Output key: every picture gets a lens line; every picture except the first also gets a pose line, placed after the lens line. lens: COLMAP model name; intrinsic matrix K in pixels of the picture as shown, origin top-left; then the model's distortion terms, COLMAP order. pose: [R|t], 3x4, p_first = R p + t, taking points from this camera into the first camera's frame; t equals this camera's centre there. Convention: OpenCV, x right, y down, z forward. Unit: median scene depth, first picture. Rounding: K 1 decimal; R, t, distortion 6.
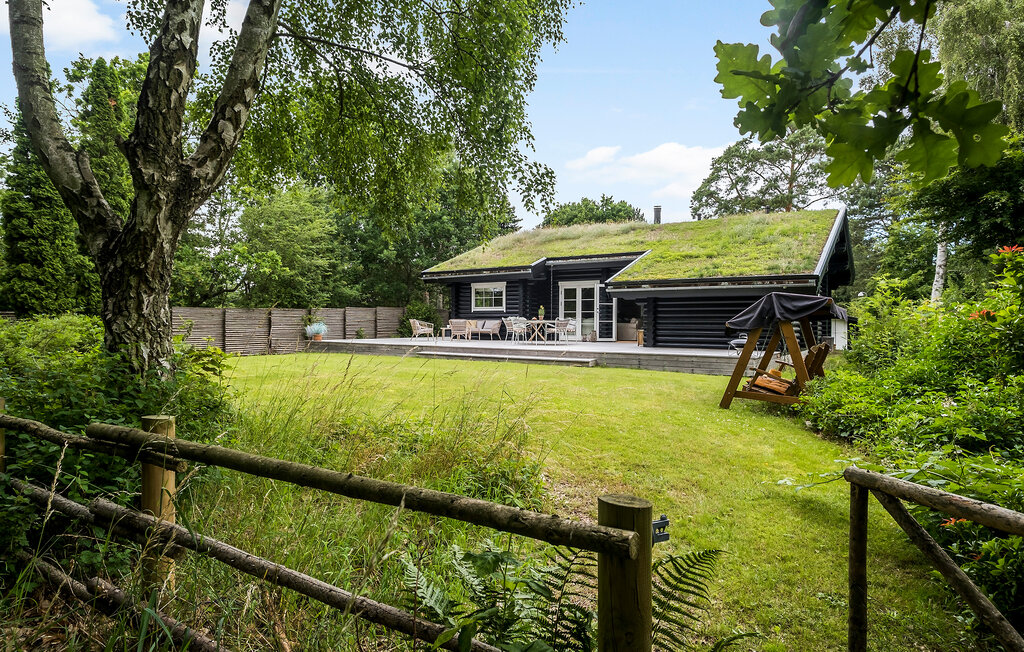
lens RADIAL K [[563.0, 0, 512.0], [0, 563.0, 326.0], [0, 0, 1]] dist [-0.001525, -0.000166]
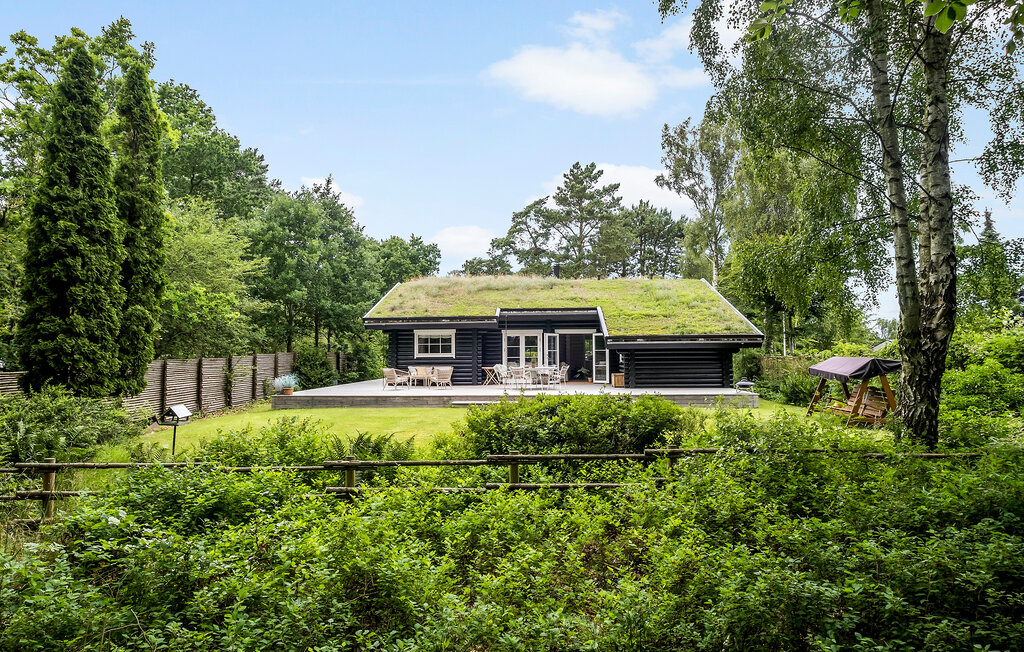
lens RADIAL K [[604.3, 0, 512.0], [0, 604.3, 326.0], [0, 0, 1]] dist [0.002983, 0.002028]
pose [[0.854588, 0.009391, 0.519221, -0.515483], [0.017943, 0.998705, -0.047596, -0.030017], [-0.518996, 0.049991, 0.853314, -0.017388]]
